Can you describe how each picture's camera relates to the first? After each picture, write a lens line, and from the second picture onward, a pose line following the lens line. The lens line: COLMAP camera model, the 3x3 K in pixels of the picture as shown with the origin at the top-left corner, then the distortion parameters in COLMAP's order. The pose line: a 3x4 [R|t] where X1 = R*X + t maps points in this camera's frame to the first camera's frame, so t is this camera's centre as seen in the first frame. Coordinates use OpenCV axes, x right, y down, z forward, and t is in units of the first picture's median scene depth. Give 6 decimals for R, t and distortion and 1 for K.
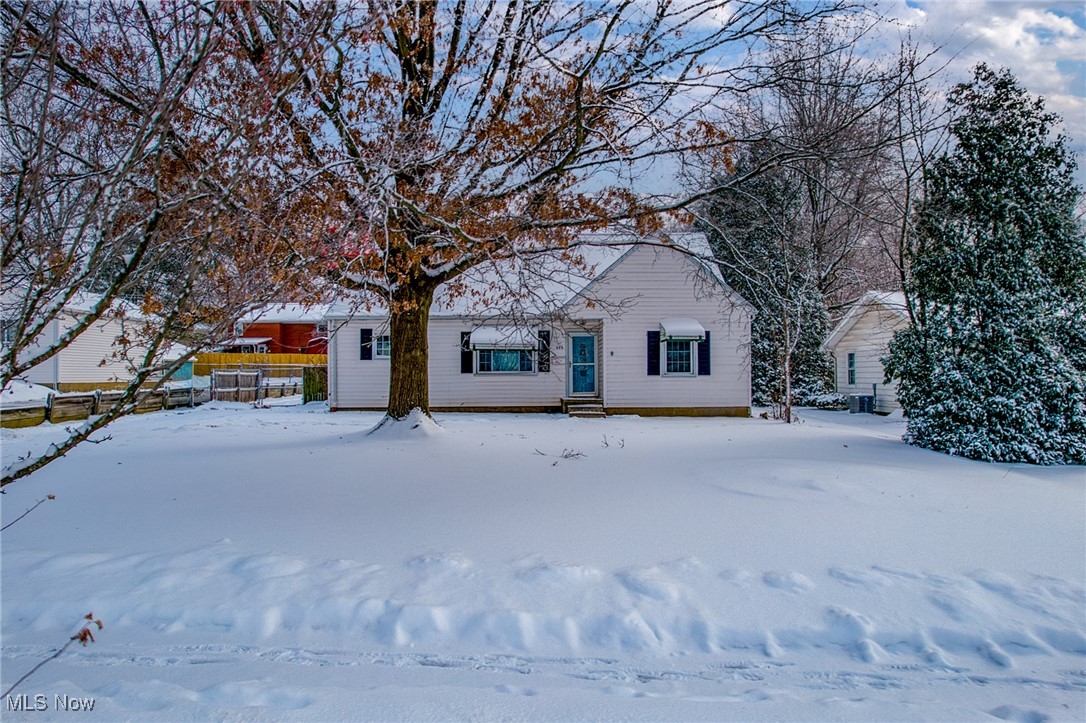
lens RADIAL K [[699.0, 0, 545.2], [0, 699.0, 364.0], [0, 0, 1]] dist [-0.057186, 0.029028]
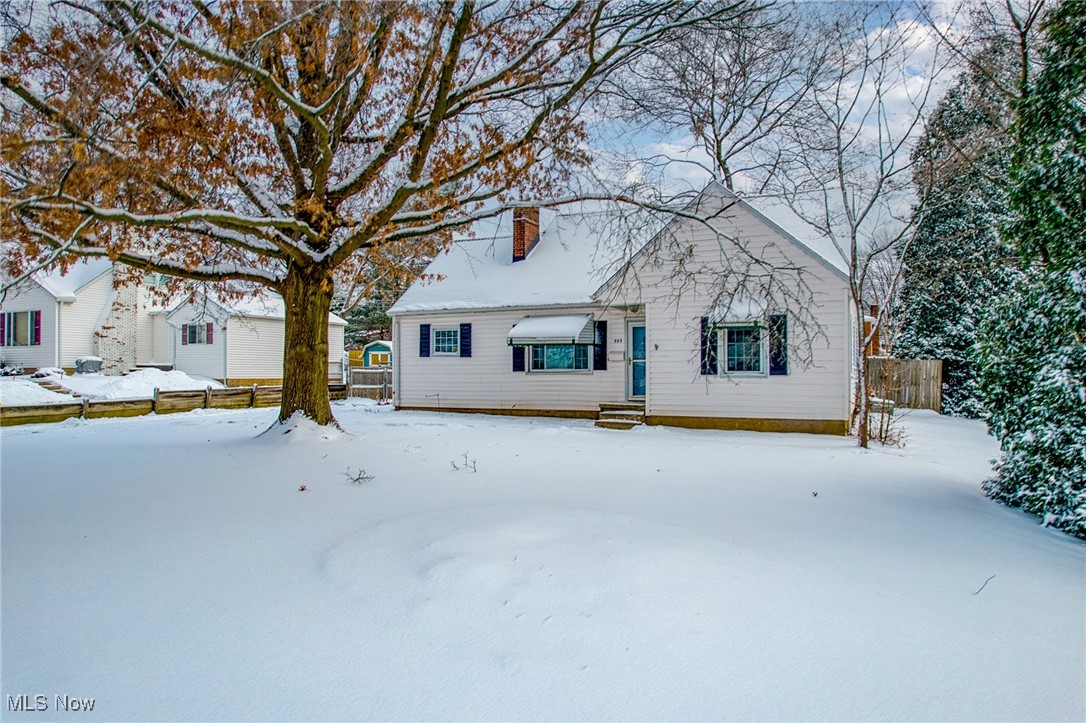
lens RADIAL K [[699.0, 0, 545.1], [0, 699.0, 357.4], [0, 0, 1]] dist [-0.057186, 0.029028]
pose [[0.895932, -0.005422, -0.444158, 0.326434], [0.003023, 0.999977, -0.006109, 0.000900], [0.444181, 0.004131, 0.895928, 0.232682]]
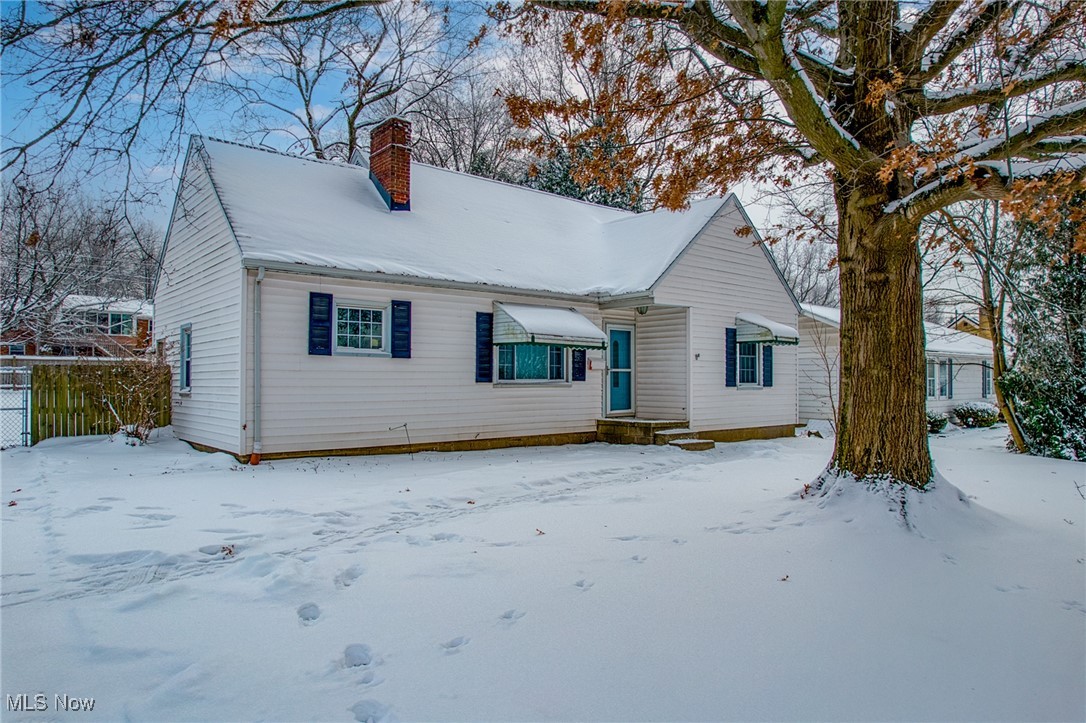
lens RADIAL K [[699.0, 0, 546.2], [0, 699.0, 366.4], [0, 0, 1]] dist [-0.057186, 0.029028]
pose [[0.766791, 0.018091, 0.641642, -0.473093], [-0.018204, 0.999814, -0.006436, 0.002289], [-0.641639, -0.006746, 0.766977, 0.538666]]
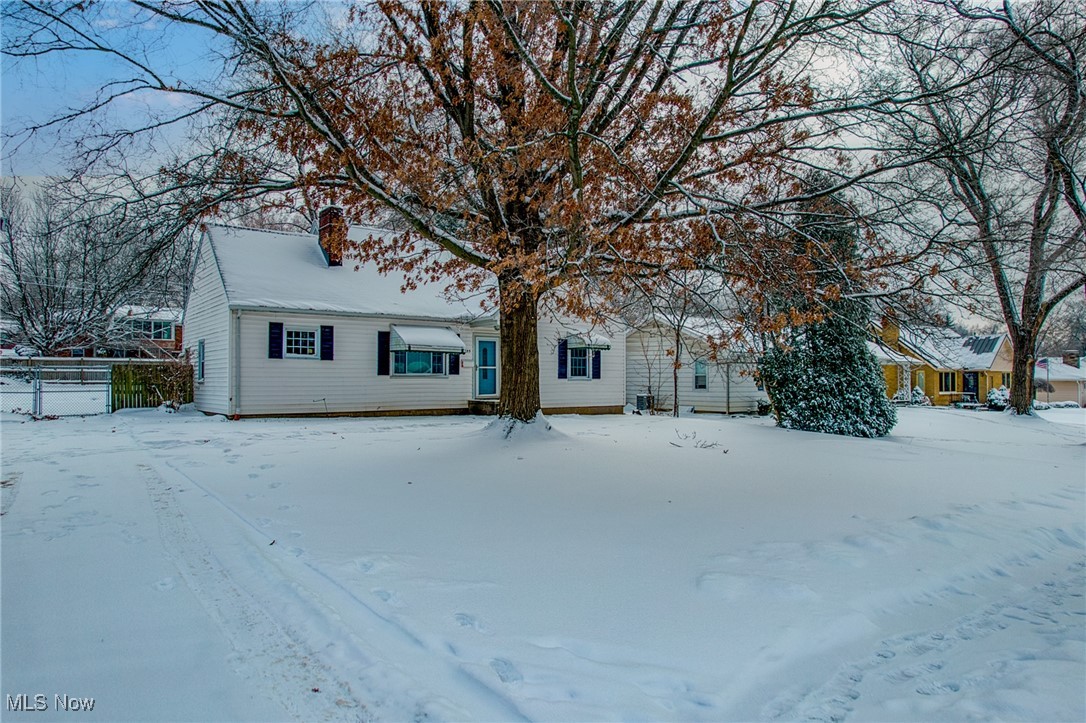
lens RADIAL K [[699.0, 0, 544.0], [0, 699.0, 367.3], [0, 0, 1]] dist [-0.057186, 0.029028]
pose [[0.796465, 0.015283, 0.604492, -0.533946], [-0.016495, 0.999858, -0.003546, 0.002210], [-0.604460, -0.007147, 0.796604, 0.124038]]
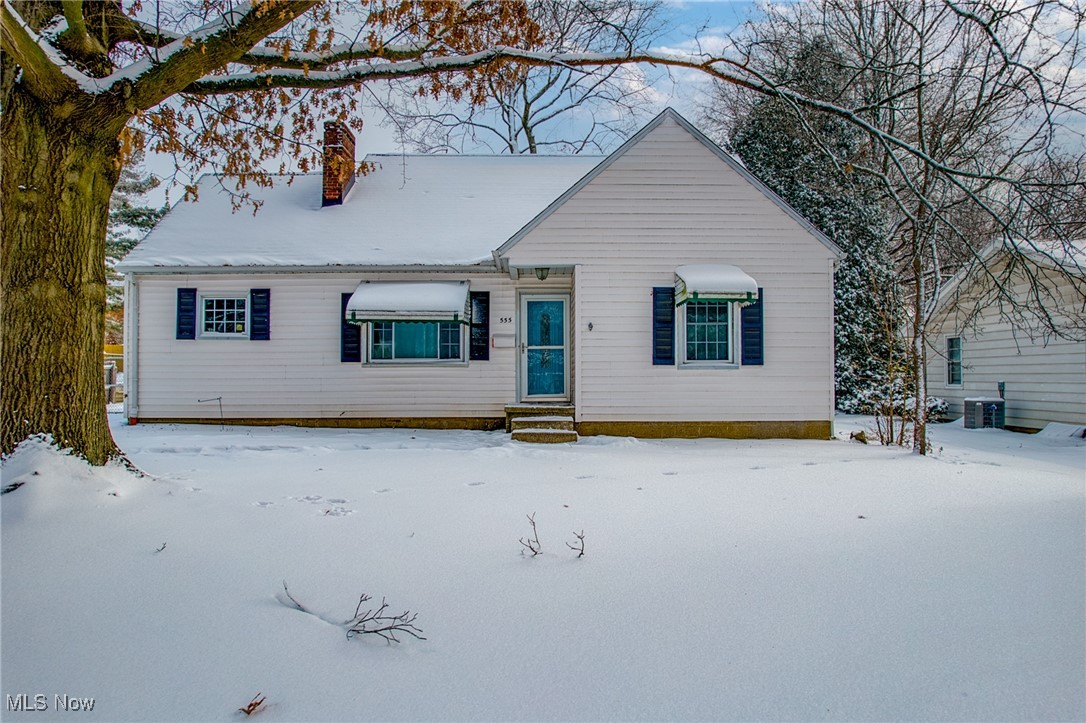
lens RADIAL K [[699.0, 0, 545.4], [0, 699.0, 367.4], [0, 0, 1]] dist [-0.057186, 0.029028]
pose [[0.999983, 0.002928, -0.004996, 0.060786], [-0.002914, 0.999992, 0.002828, 0.016190], [0.005005, -0.002813, 0.999984, 0.422574]]
